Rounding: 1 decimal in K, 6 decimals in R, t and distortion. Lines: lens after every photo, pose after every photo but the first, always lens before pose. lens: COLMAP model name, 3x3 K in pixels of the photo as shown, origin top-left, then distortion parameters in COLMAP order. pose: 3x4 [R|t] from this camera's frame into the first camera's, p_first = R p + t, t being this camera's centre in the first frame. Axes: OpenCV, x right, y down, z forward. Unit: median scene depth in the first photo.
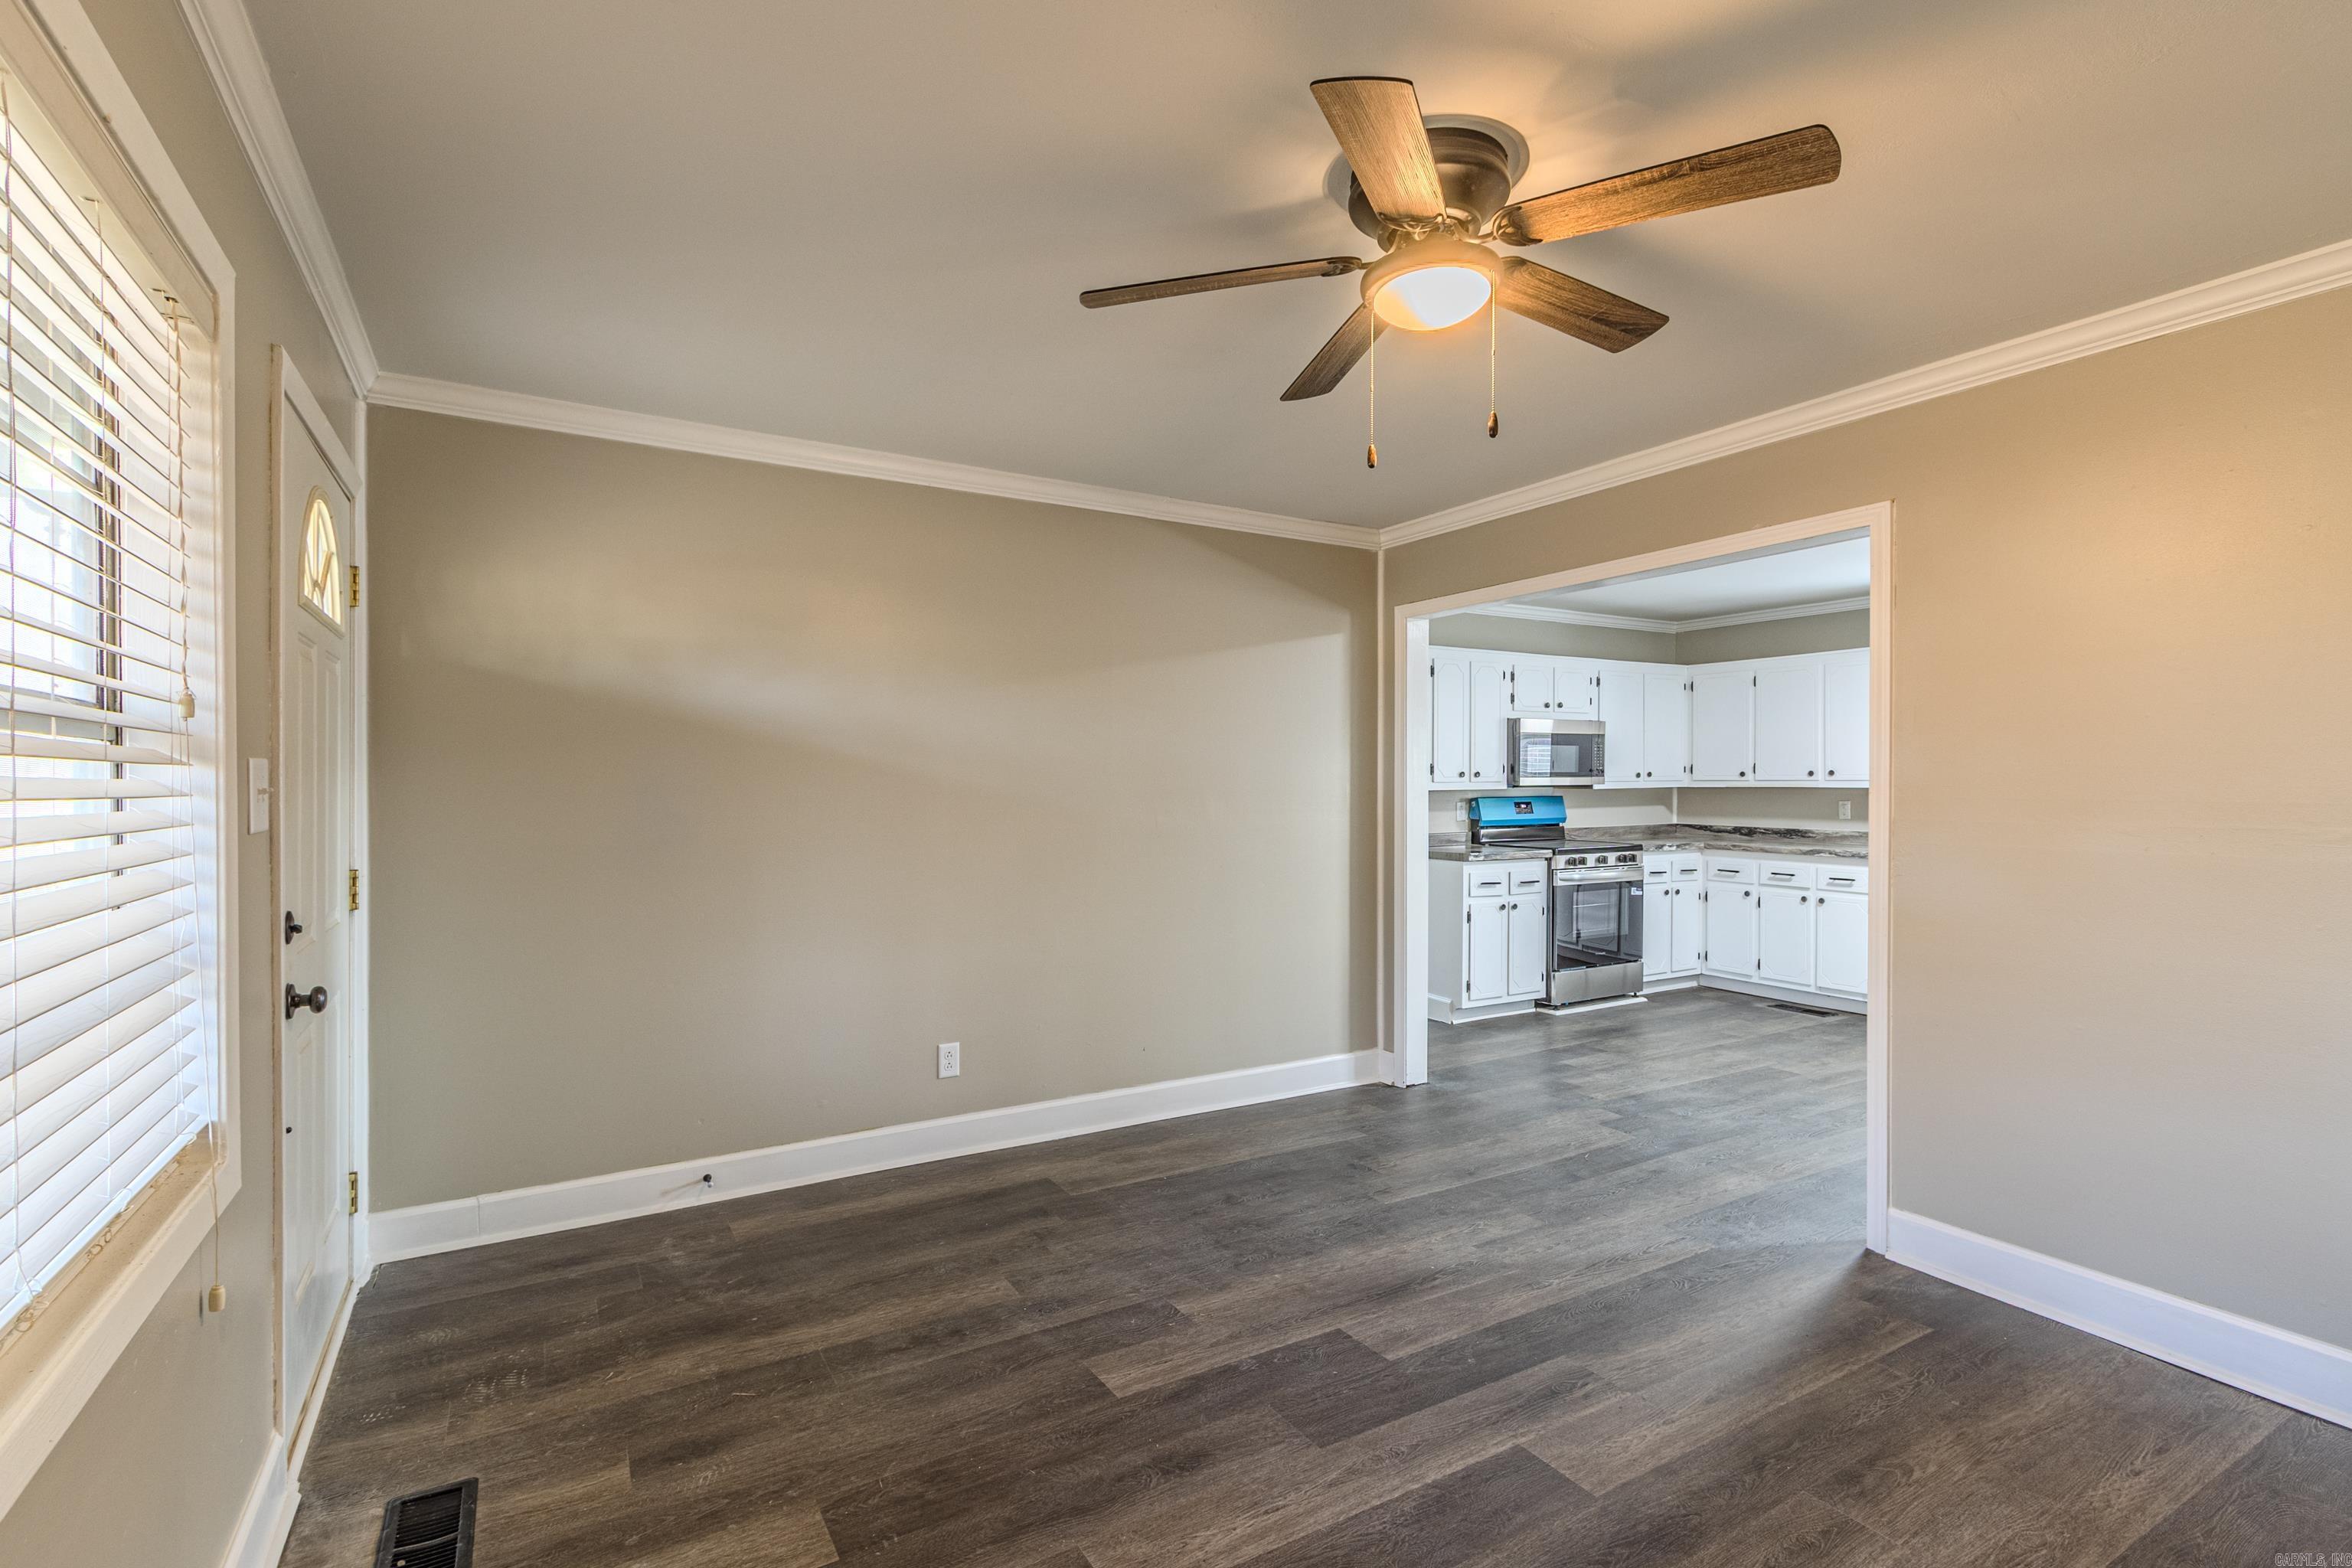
lens RADIAL K [[1077.4, 0, 1162.2], [0, 1077.4, 791.8], [0, 0, 1]] dist [0.008996, -0.002486]
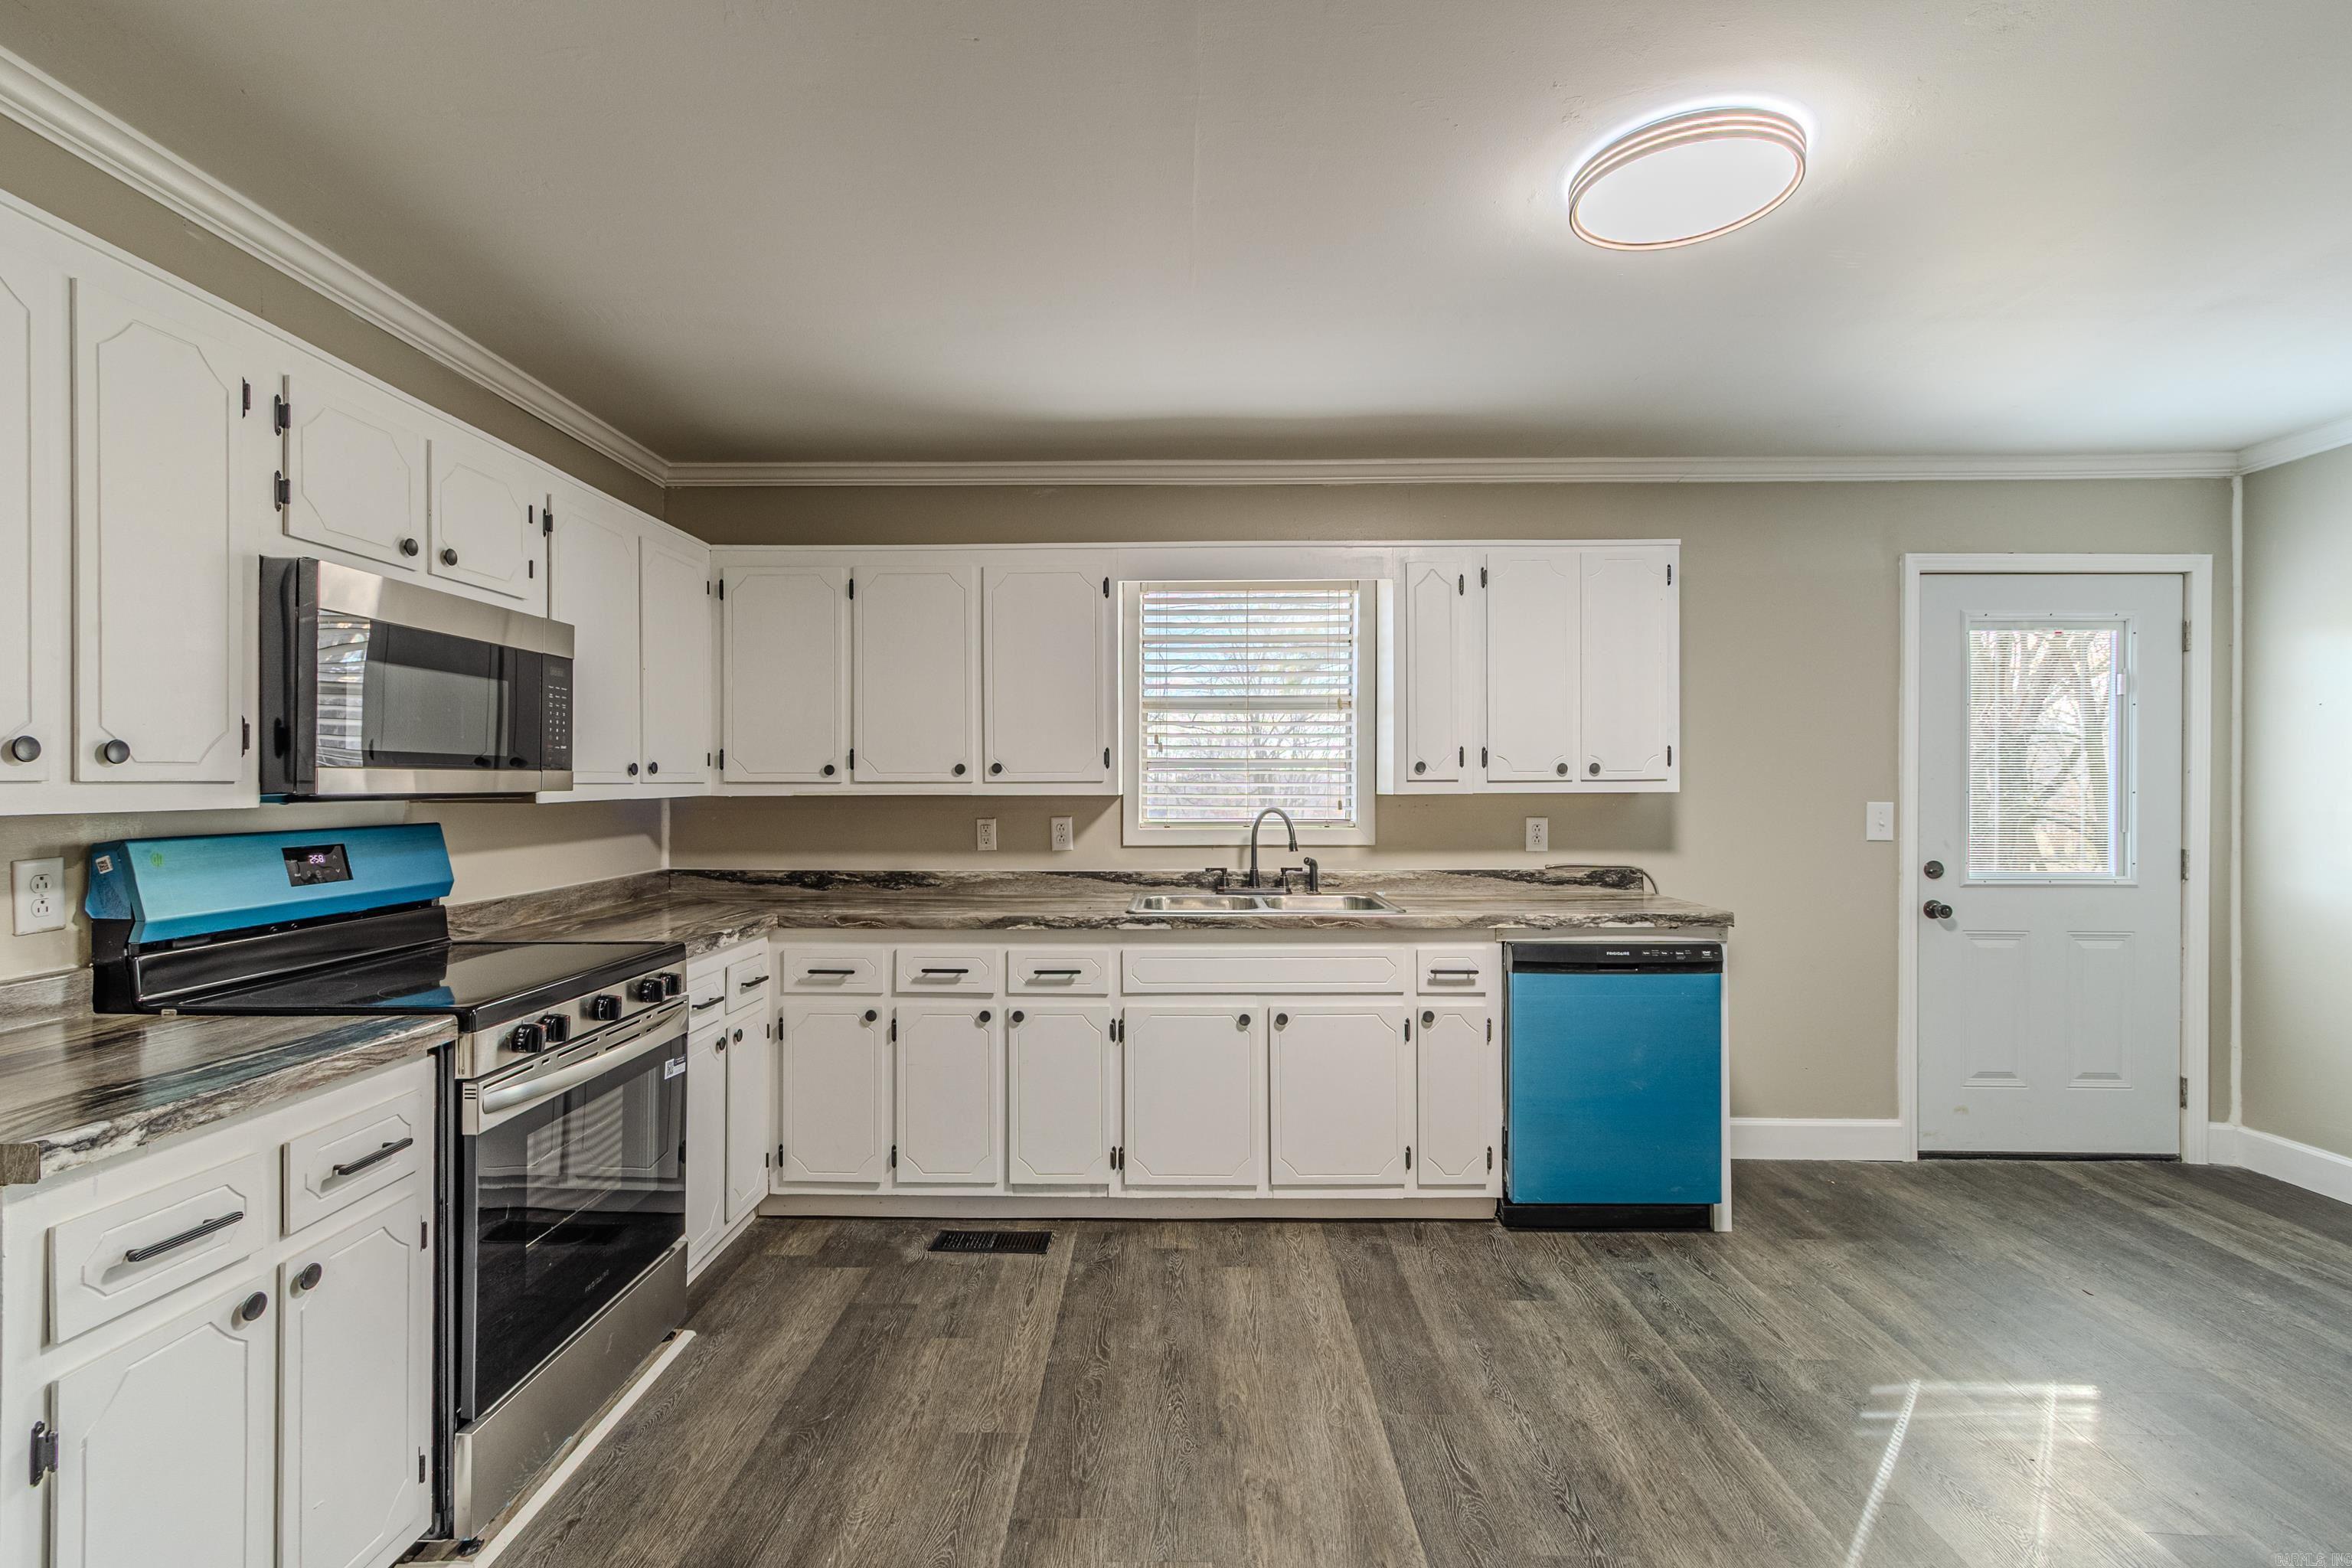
lens RADIAL K [[1077.4, 0, 1153.9], [0, 1077.4, 788.5], [0, 0, 1]] dist [0.008996, -0.002486]
pose [[0.522434, -0.000498, 0.852679, 0.199801], [0.009662, 0.999939, -0.005335, -0.003789], [-0.852625, 0.011026, 0.522407, 0.650246]]
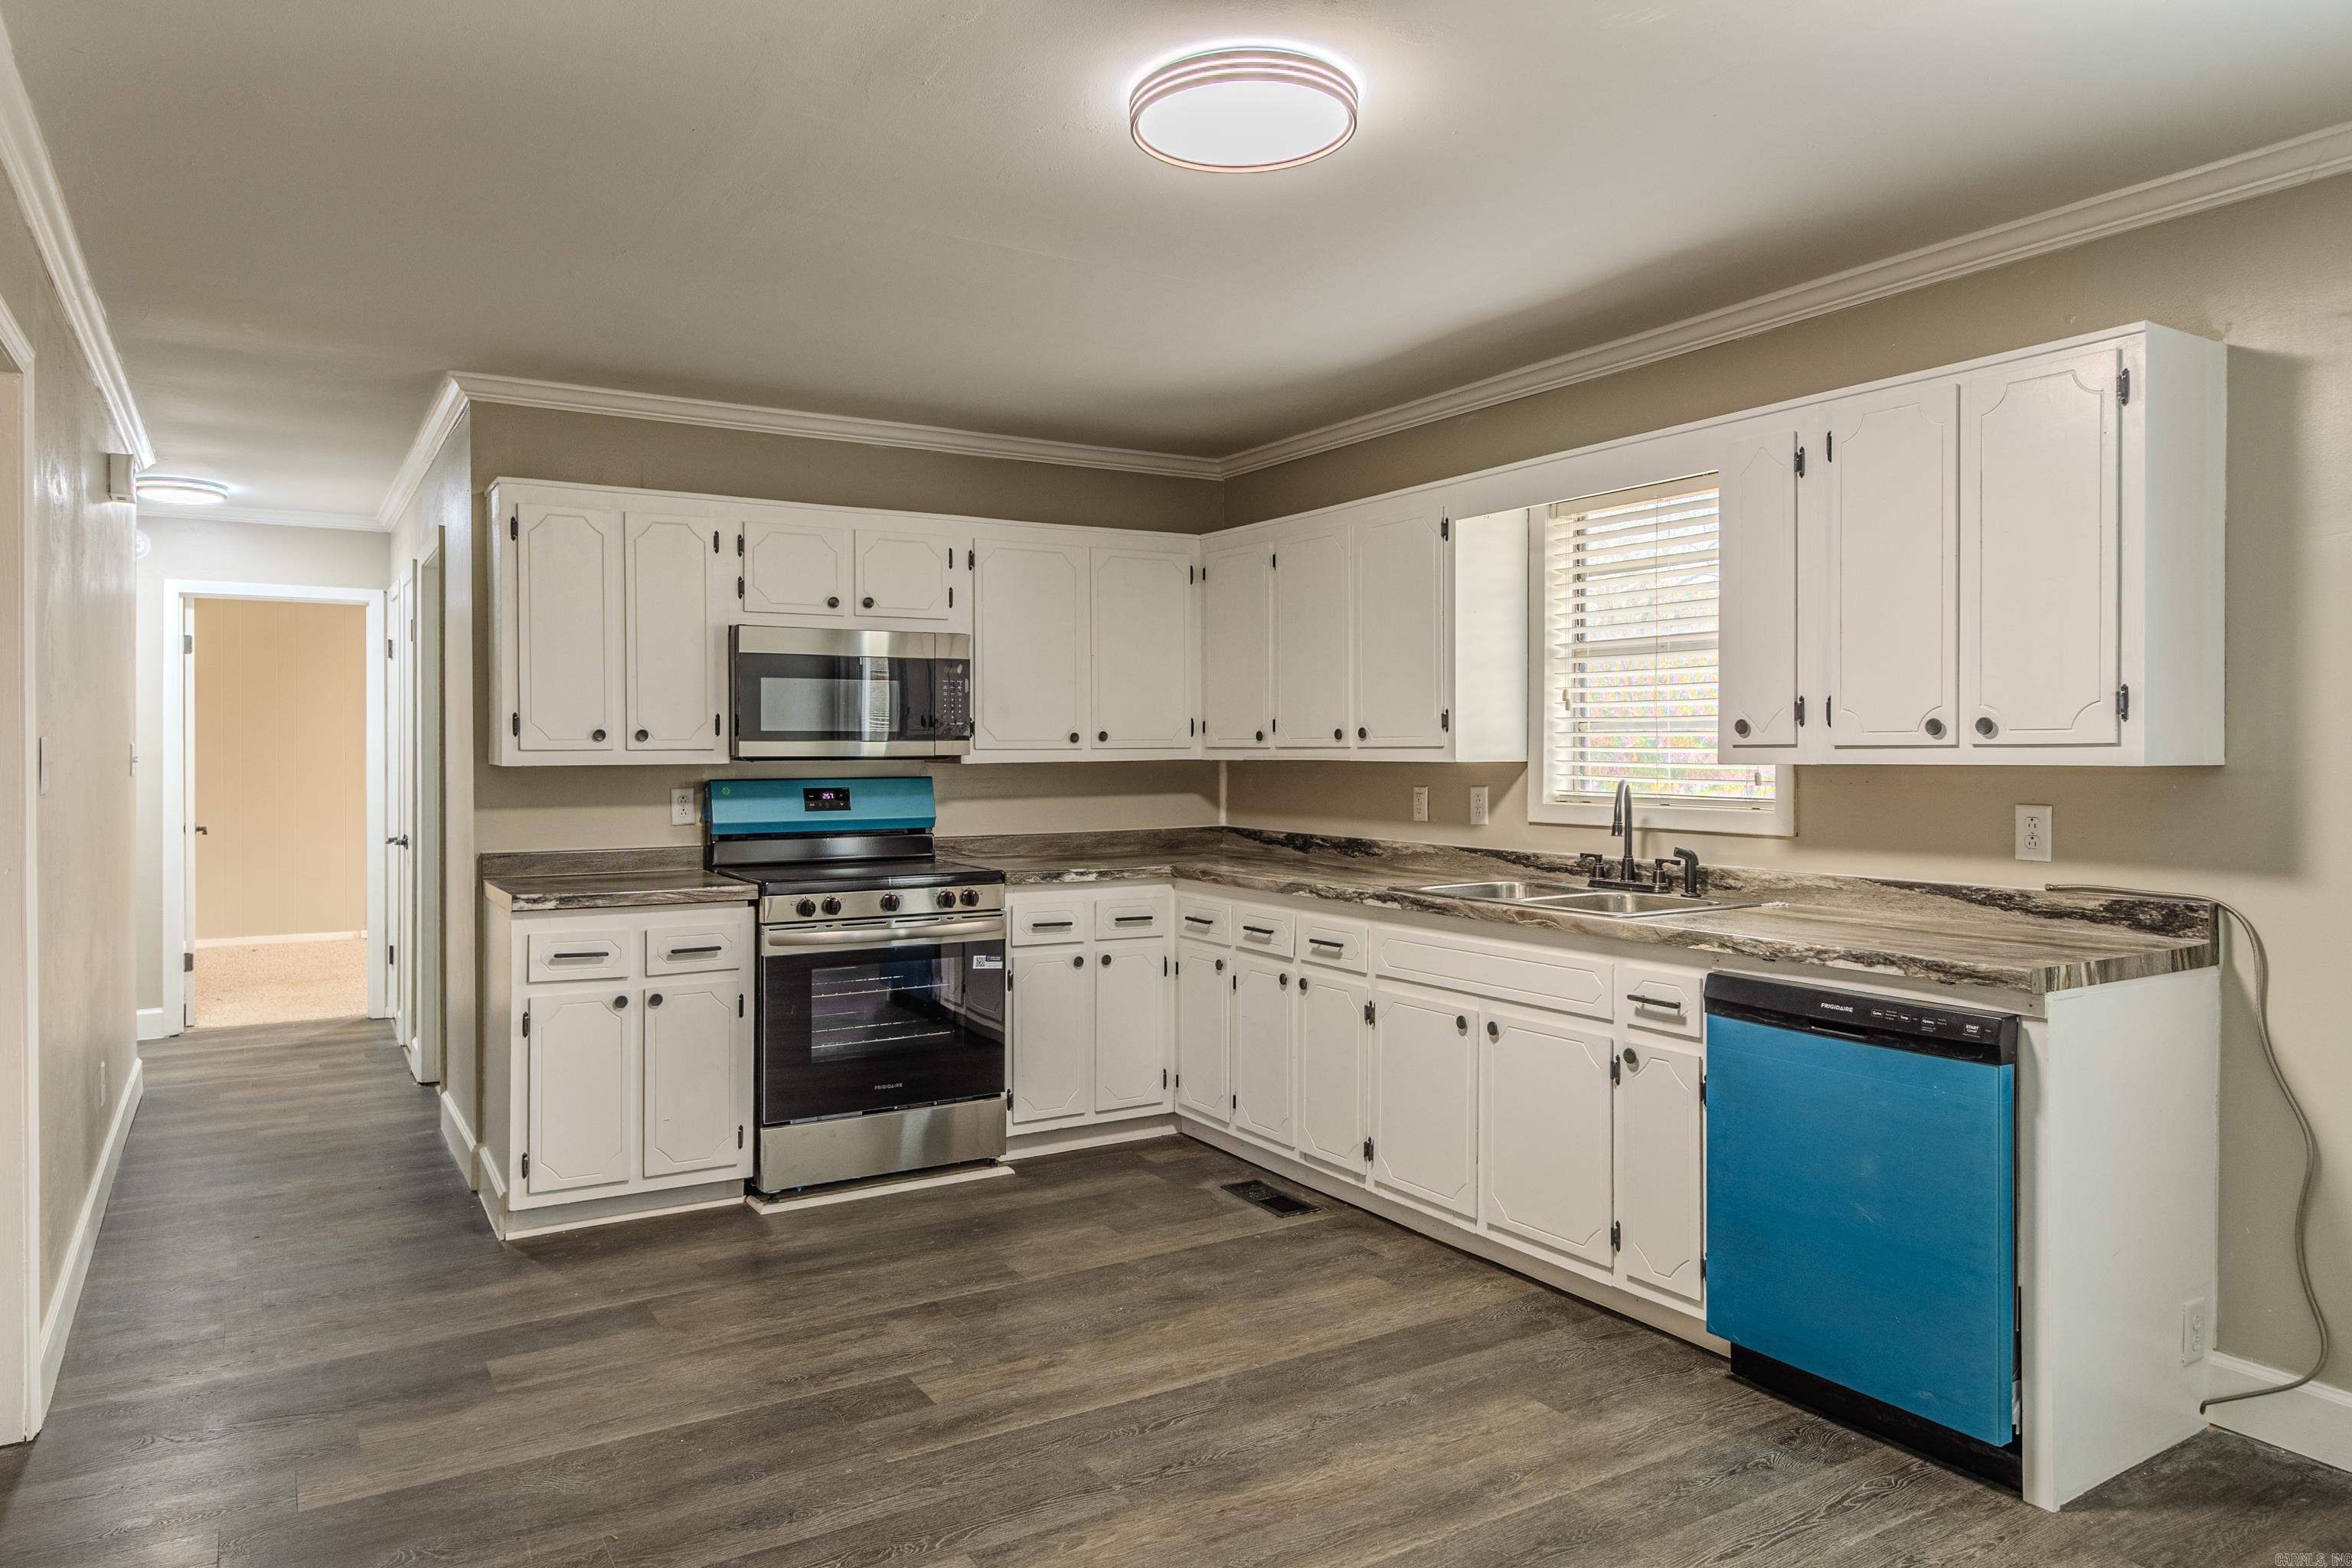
lens RADIAL K [[1481.7, 0, 1140.8], [0, 1481.7, 757.5], [0, 0, 1]] dist [0.012019, 0.001801]
pose [[0.999965, 0.001311, 0.008306, 0.506881], [-0.001268, 0.999985, -0.005236, -0.001954], [-0.008313, 0.005225, 0.999952, 0.290484]]
